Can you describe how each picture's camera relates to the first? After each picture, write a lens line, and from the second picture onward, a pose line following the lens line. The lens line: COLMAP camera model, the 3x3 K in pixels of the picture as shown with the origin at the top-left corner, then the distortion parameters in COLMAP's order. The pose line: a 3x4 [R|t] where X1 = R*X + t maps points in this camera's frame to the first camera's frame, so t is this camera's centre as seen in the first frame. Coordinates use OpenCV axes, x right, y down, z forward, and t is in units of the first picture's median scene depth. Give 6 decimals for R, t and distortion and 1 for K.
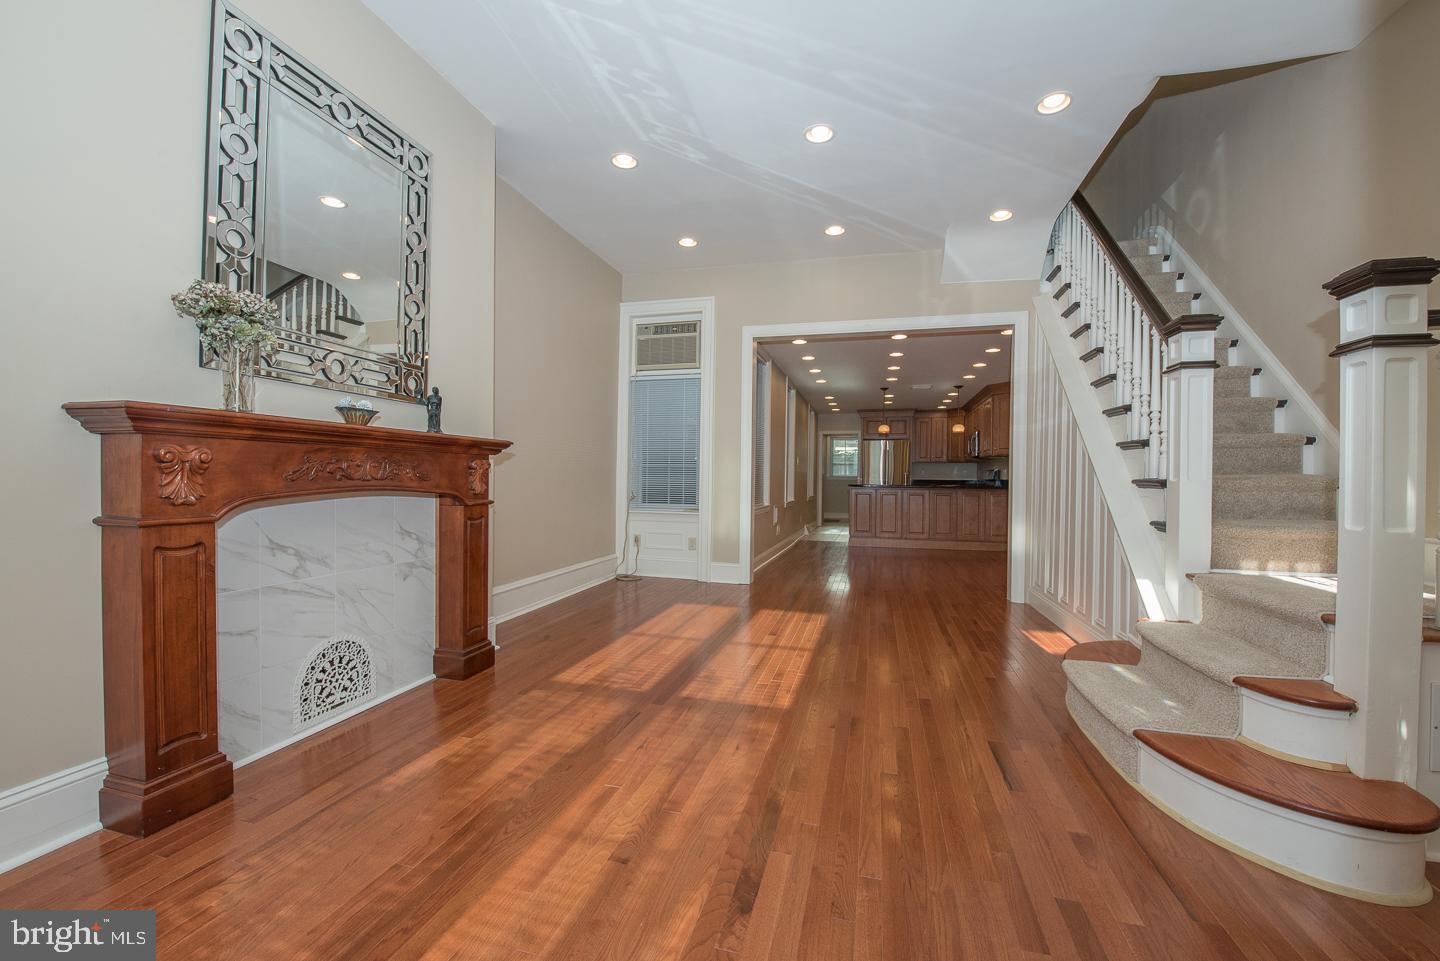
lens RADIAL K [[573.9, 0, 720.0], [0, 573.9, 480.5], [0, 0, 1]] dist [-0.014000, -0.000702]
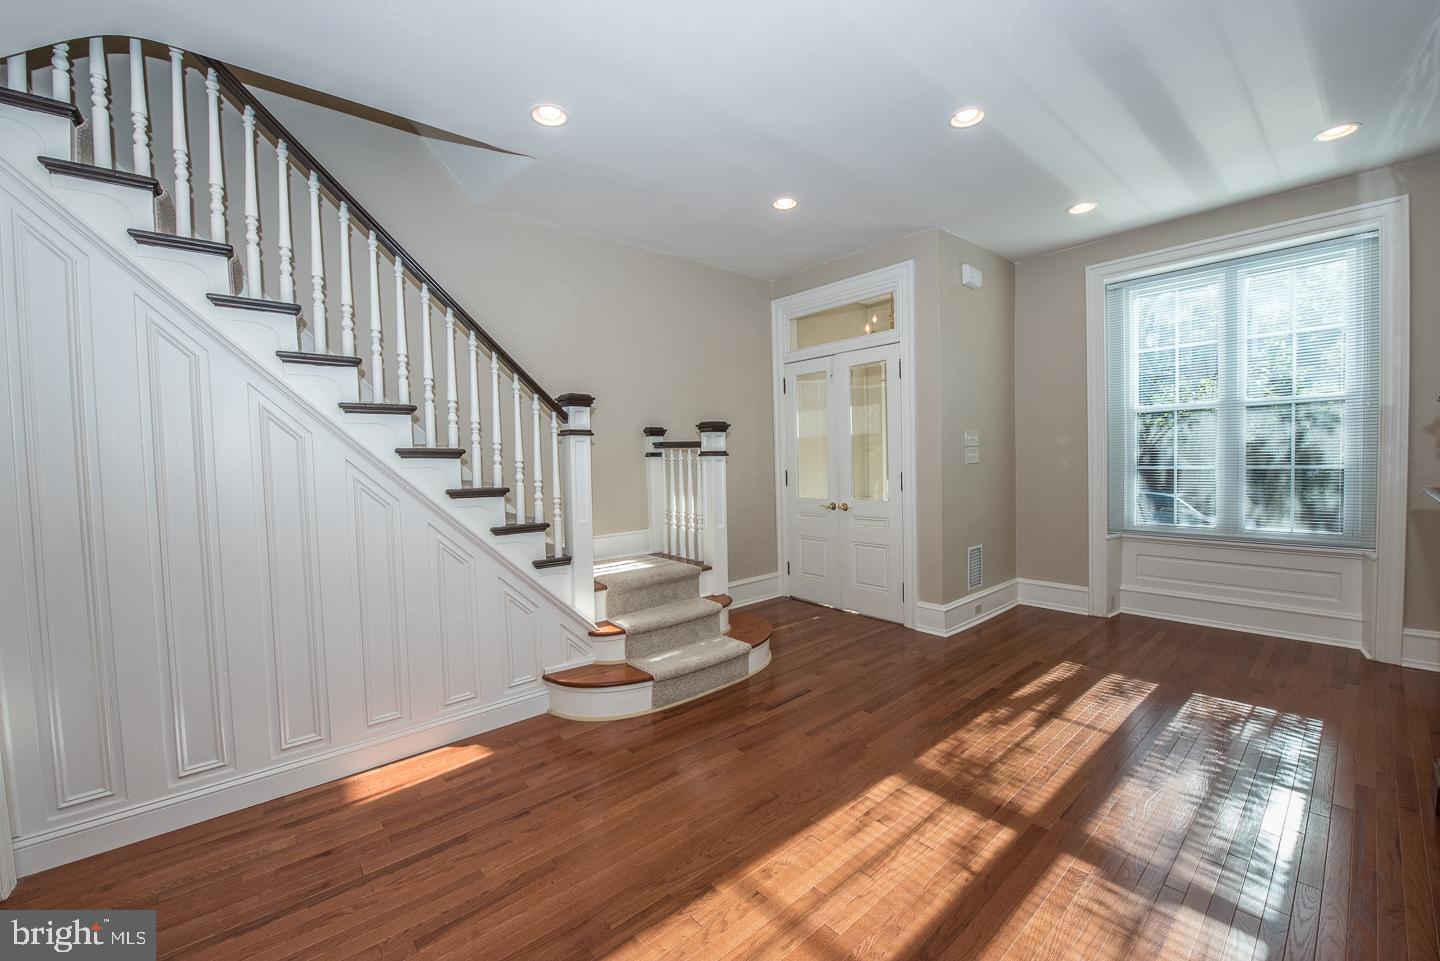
lens RADIAL K [[573.9, 0, 720.0], [0, 573.9, 480.5], [0, 0, 1]] dist [-0.014000, -0.000702]
pose [[-0.830405, -0.016552, 0.556915, -0.165667], [0.016890, 0.998351, 0.054856, -0.151058], [-0.556905, 0.054959, -0.828756, 1.841733]]
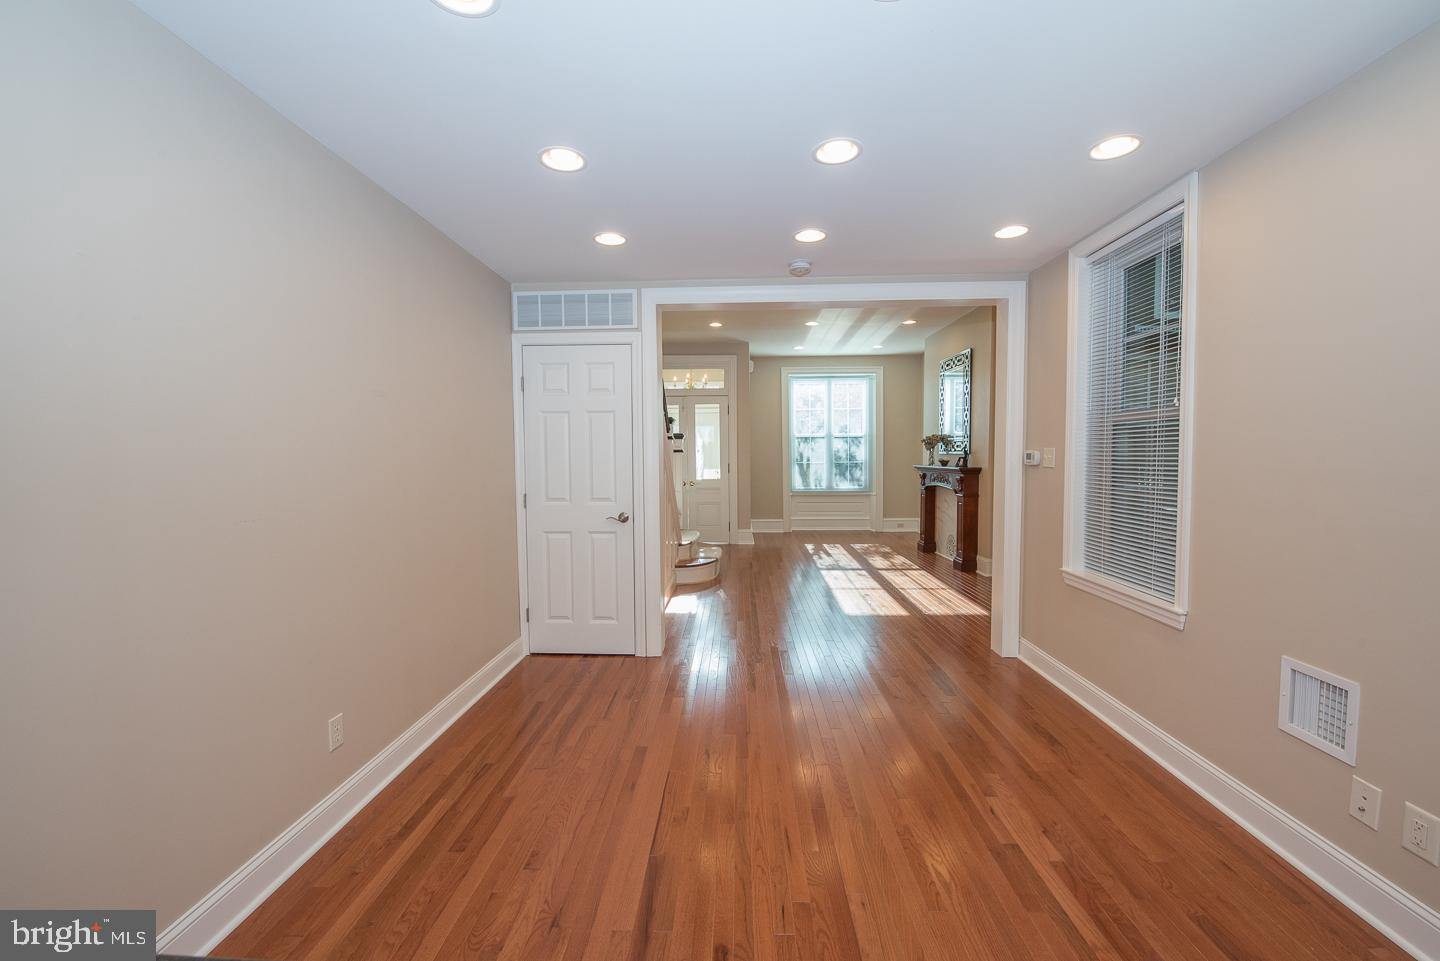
lens RADIAL K [[573.9, 0, 720.0], [0, 573.9, 480.5], [0, 0, 1]] dist [-0.014000, -0.000702]
pose [[-0.972794, 0.004763, -0.231624, 1.132336], [-0.007711, 0.998569, 0.052921, -0.148575], [0.231545, 0.053267, -0.971365, 3.296380]]
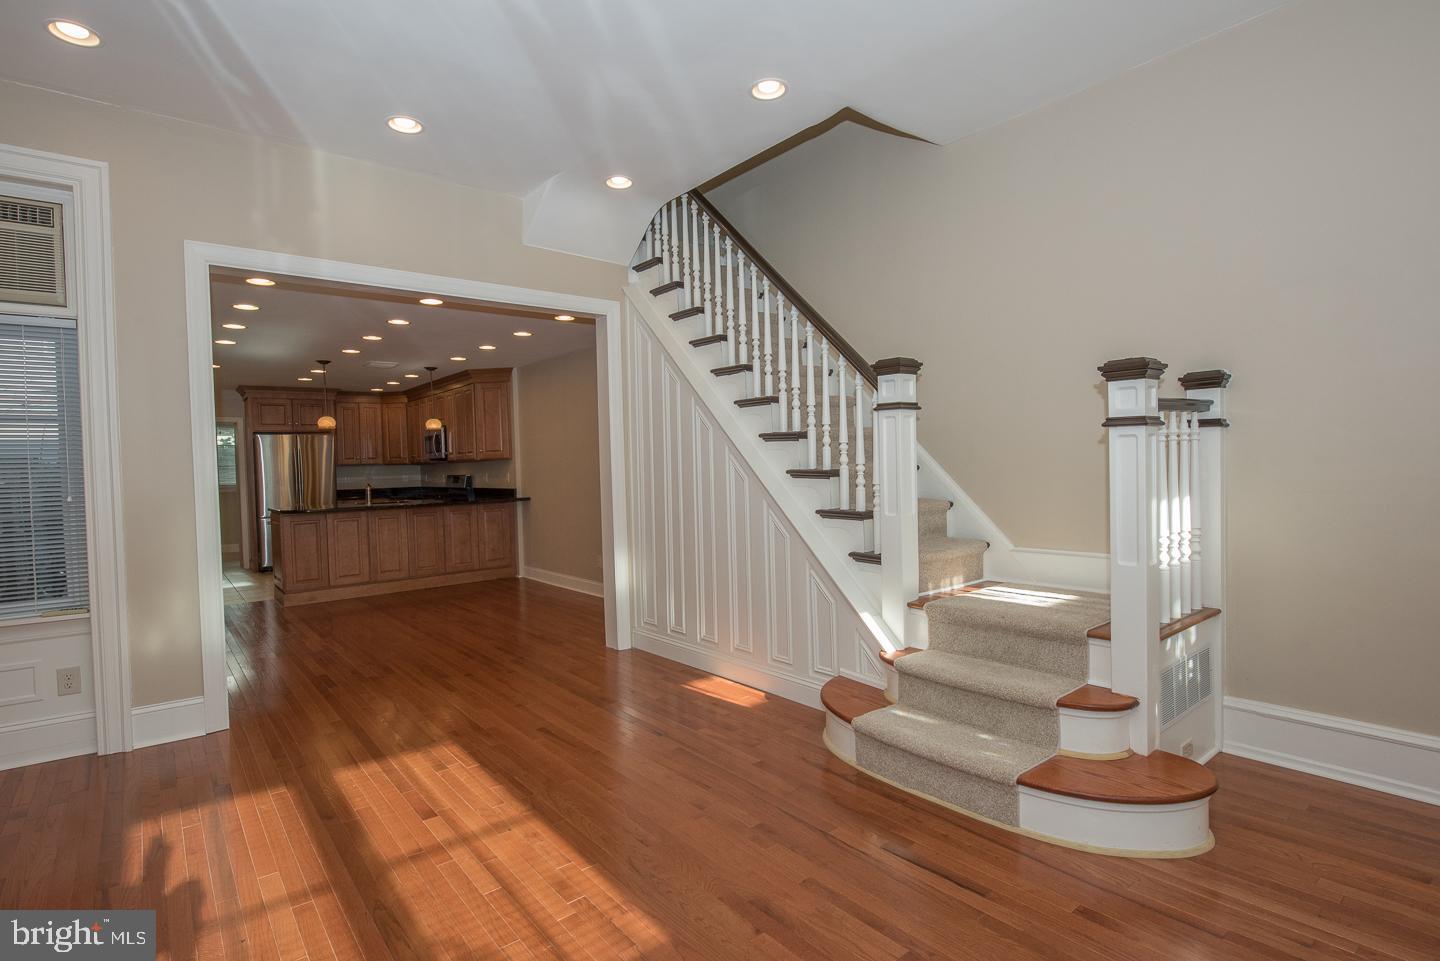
lens RADIAL K [[716.2, 0, 720.0], [0, 716.2, 480.5], [0, 0, 1]] dist [-0.006702, -0.001214]
pose [[0.580914, -0.047142, 0.812599, -0.430146], [0.035642, 0.998837, 0.032466, -0.112978], [-0.813184, 0.010103, 0.581919, 0.479407]]
